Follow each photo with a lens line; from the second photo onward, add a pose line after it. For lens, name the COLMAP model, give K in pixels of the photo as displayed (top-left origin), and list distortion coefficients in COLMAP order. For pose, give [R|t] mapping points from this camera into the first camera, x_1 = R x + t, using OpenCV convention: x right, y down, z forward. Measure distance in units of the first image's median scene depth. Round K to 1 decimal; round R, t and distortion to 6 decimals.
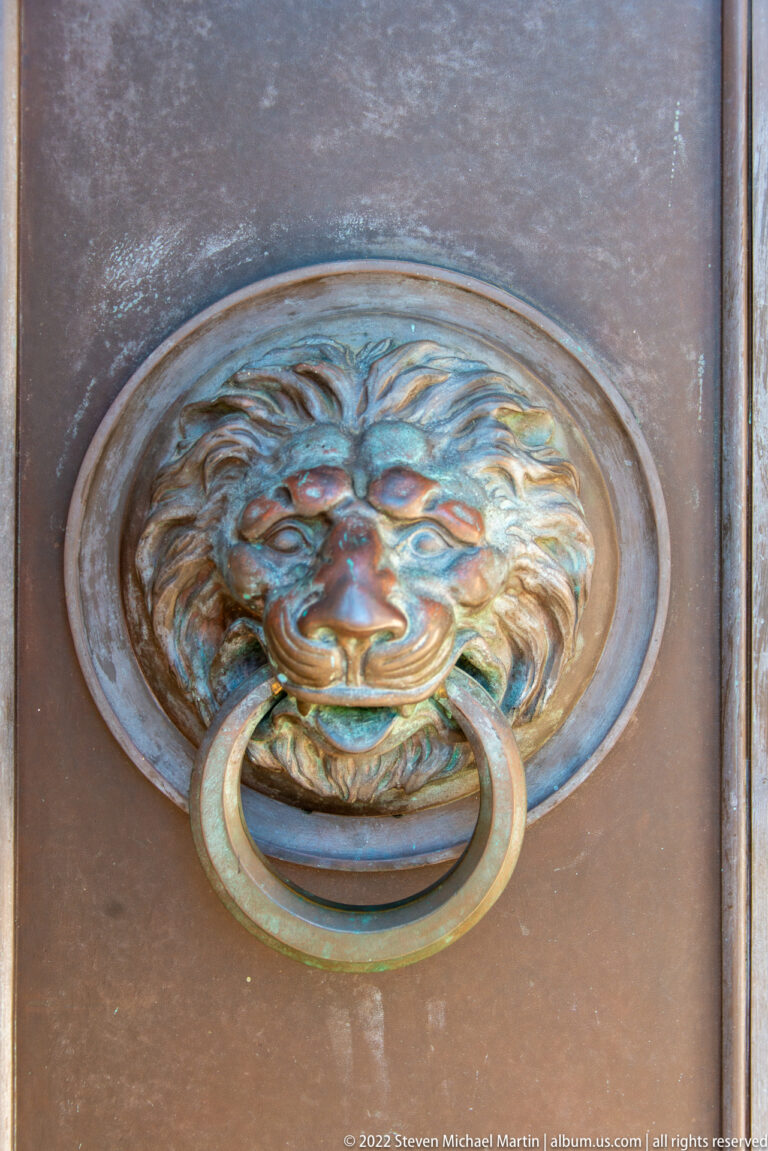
lens RADIAL K [[2043.9, 0, 384.0], [0, 2043.9, 575.5], [0, 0, 1]] dist [-0.001212, -0.002757]
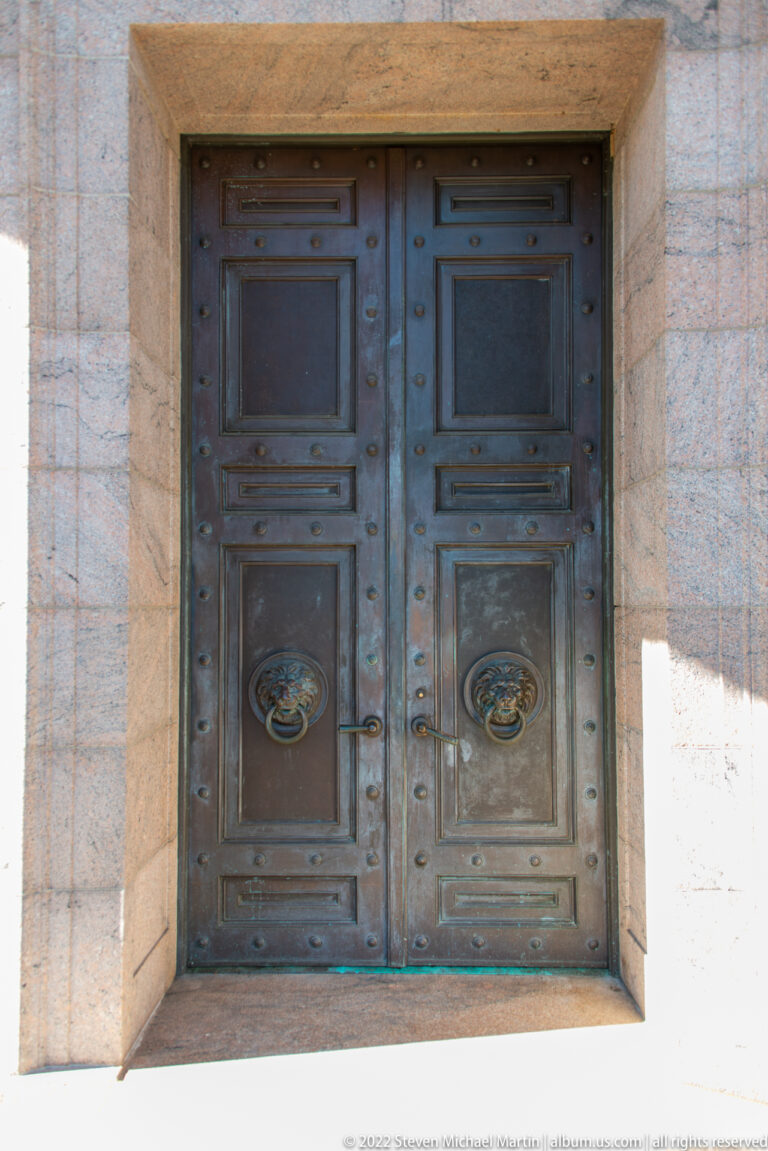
lens RADIAL K [[928.6, 0, 369.4], [0, 928.6, 576.5], [0, 0, 1]] dist [-0.182016, 0.078649]
pose [[0.999953, -0.009479, -0.002254, 0.312166], [0.009047, 0.989177, -0.146449, 0.077492], [0.003617, 0.146421, 0.989216, -2.516362]]
